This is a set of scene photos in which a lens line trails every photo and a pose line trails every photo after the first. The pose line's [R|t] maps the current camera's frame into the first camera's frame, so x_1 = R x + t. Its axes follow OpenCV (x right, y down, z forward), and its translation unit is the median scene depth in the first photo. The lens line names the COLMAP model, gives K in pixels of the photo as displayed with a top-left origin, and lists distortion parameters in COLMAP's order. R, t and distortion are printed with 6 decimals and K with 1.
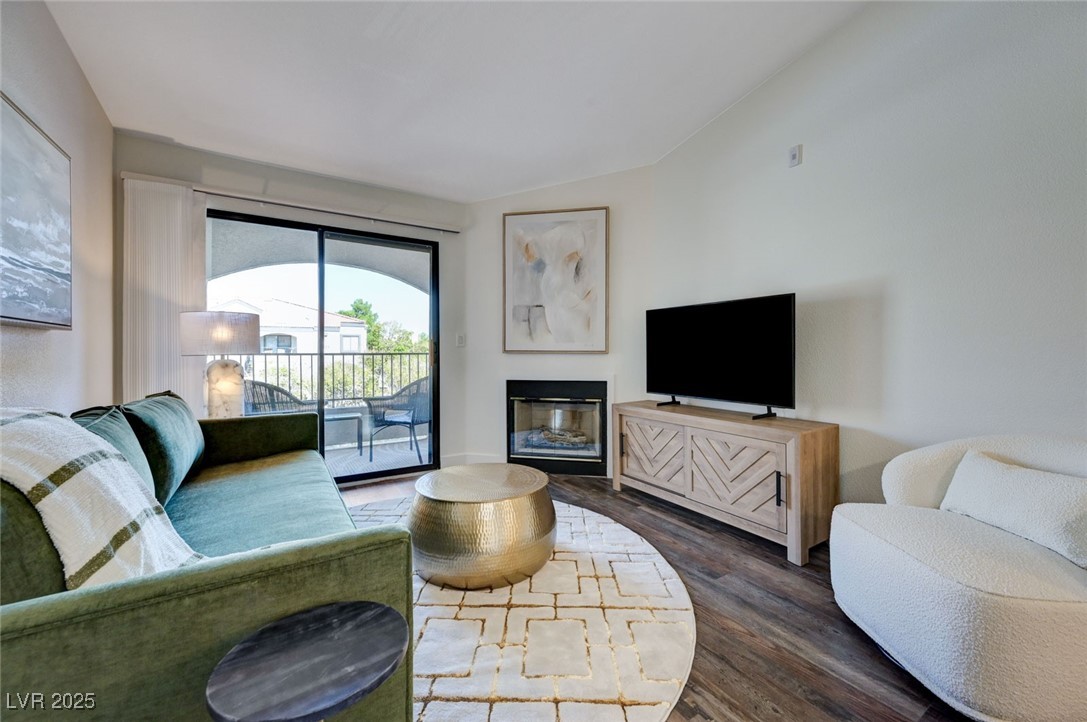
lens RADIAL K [[424.5, 0, 546.9], [0, 424.5, 356.5], [0, 0, 1]] dist [0.006043, 0.000119]
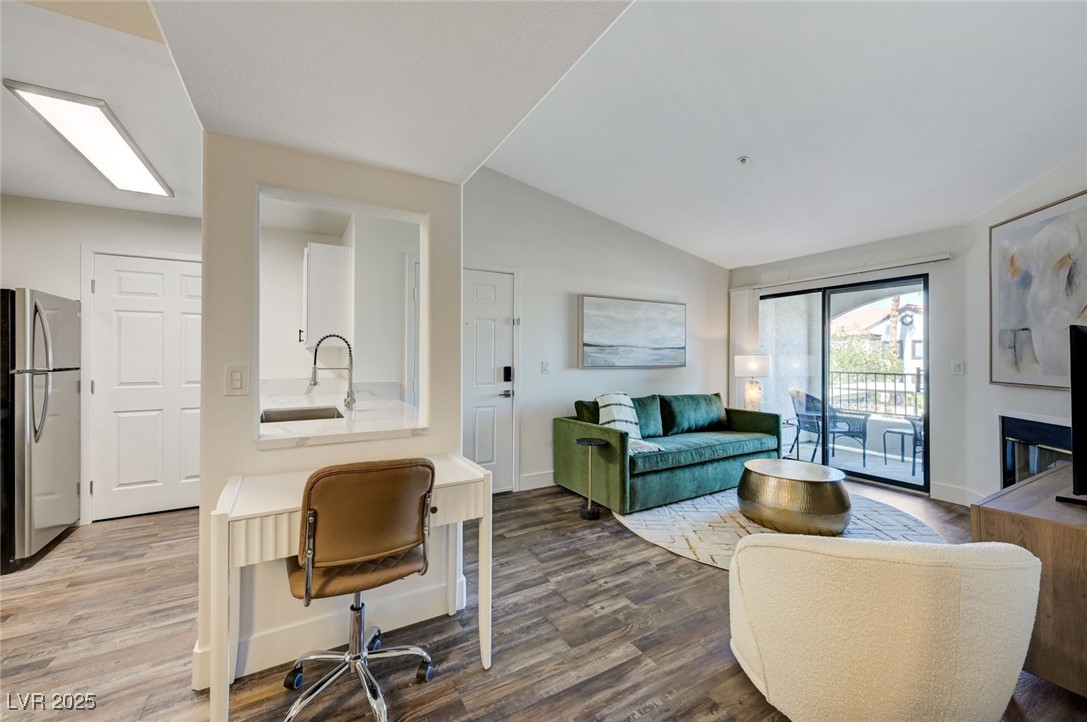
lens RADIAL K [[427.3, 0, 545.1], [0, 427.3, 355.4], [0, 0, 1]] dist [0.006643, 0.000204]
pose [[-0.039635, -0.006204, -0.999195, 0.925324], [-0.005330, 0.999968, -0.005998, -0.064946], [0.999200, 0.005088, -0.039667, 0.123707]]
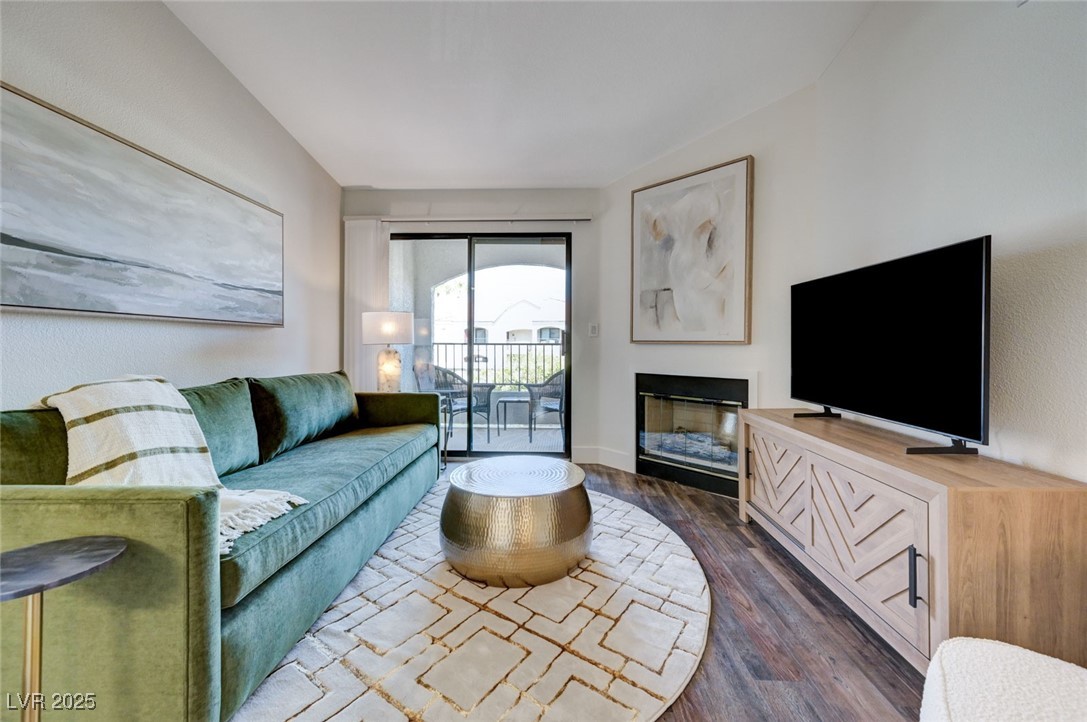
lens RADIAL K [[426.6, 0, 547.3], [0, 426.6, 349.7], [0, 0, 1]] dist [0.006723, 0.000137]
pose [[0.826891, 0.010388, -0.562266, 0.298496], [-0.007061, 0.999942, 0.008090, -0.000929], [0.562318, -0.002720, 0.826917, 0.152010]]
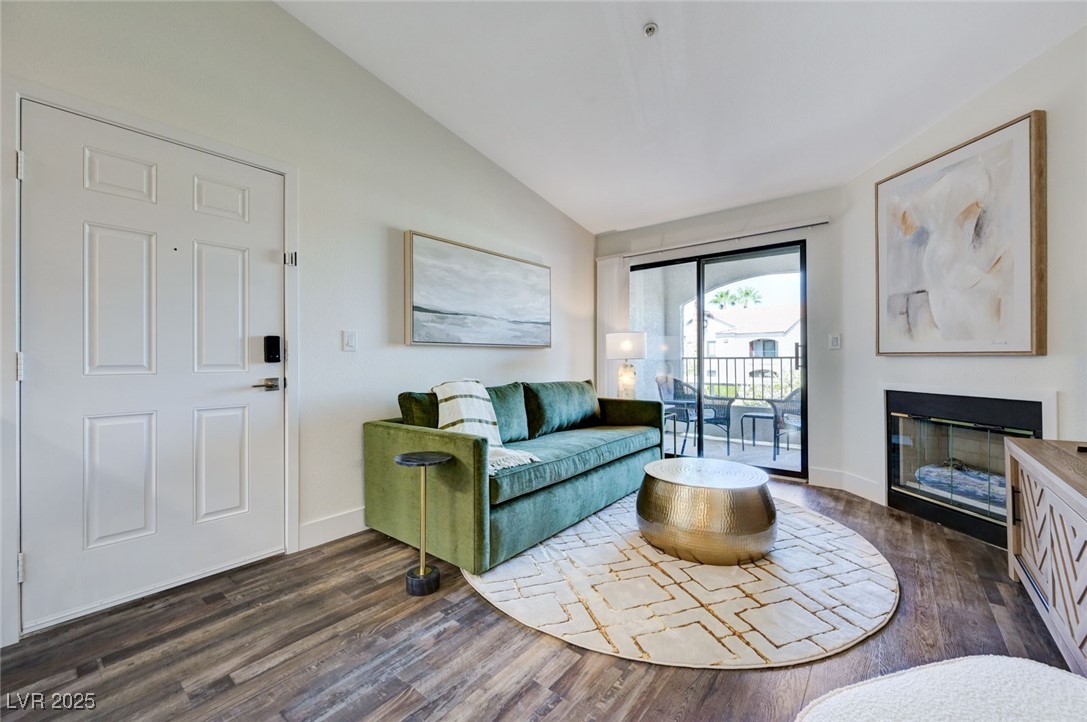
lens RADIAL K [[434.4, 0, 547.6], [0, 434.4, 358.4], [0, 0, 1]] dist [-0.005271, 0.000075]
pose [[0.326310, -0.003208, -0.945257, 0.524510], [0.001240, 0.999995, -0.002966, -0.002336], [0.945262, -0.000204, 0.326312, 0.159342]]
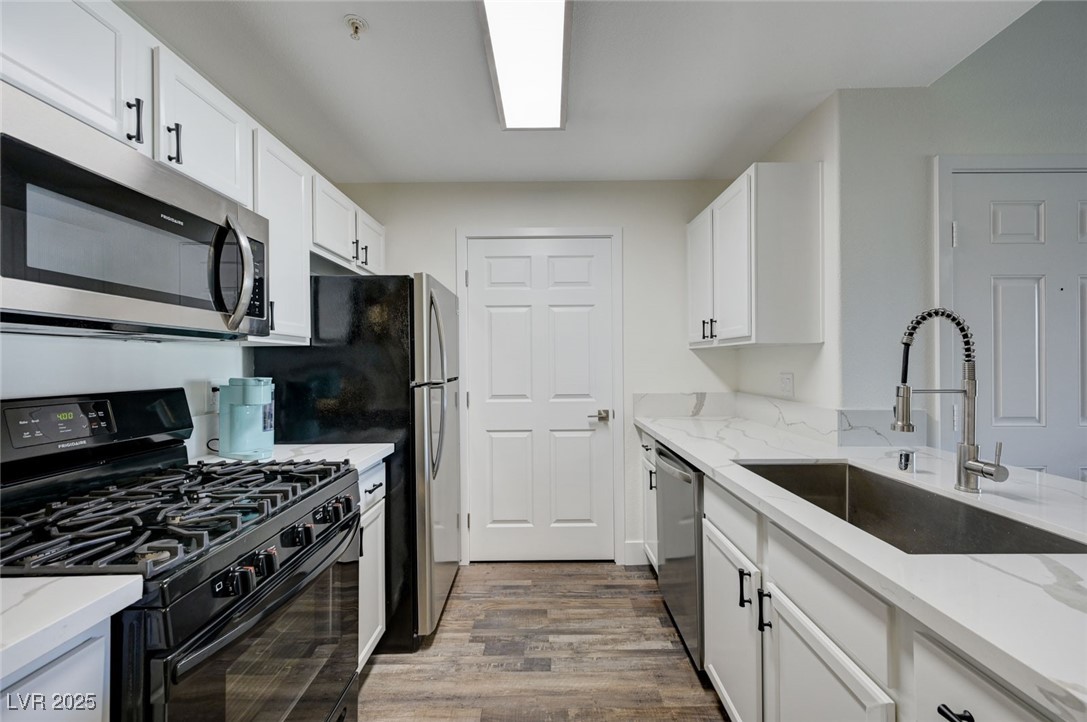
lens RADIAL K [[426.4, 0, 546.6], [0, 426.4, 359.9], [0, 0, 1]] dist [0.001287, 0.000072]
pose [[-0.533718, 0.001527, -0.845661, 0.586853], [0.002691, 0.999996, 0.000108, -0.068688], [0.845658, -0.002218, -0.533720, -0.389327]]
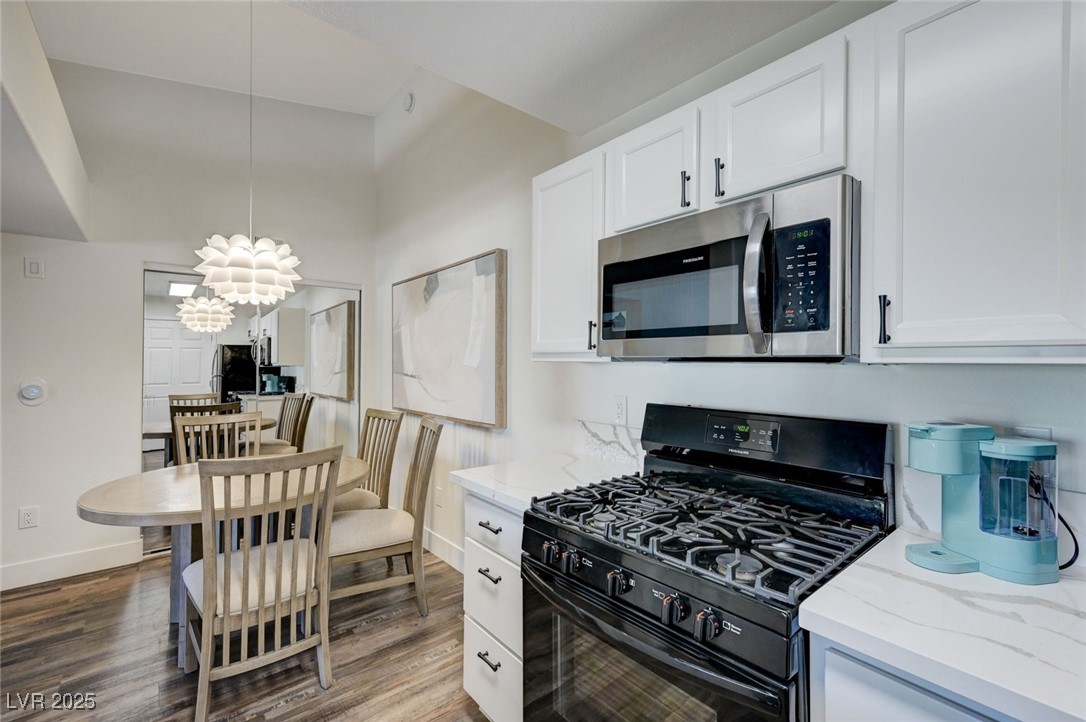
lens RADIAL K [[468.0, 0, 550.6], [0, 468.0, 356.8], [0, 0, 1]] dist [0.000384, 0.005326]
pose [[-0.139125, 0.014678, 0.990166, 0.091195], [0.002569, 0.999892, -0.014462, -0.088918], [-0.990271, 0.000532, -0.139148, -0.629993]]
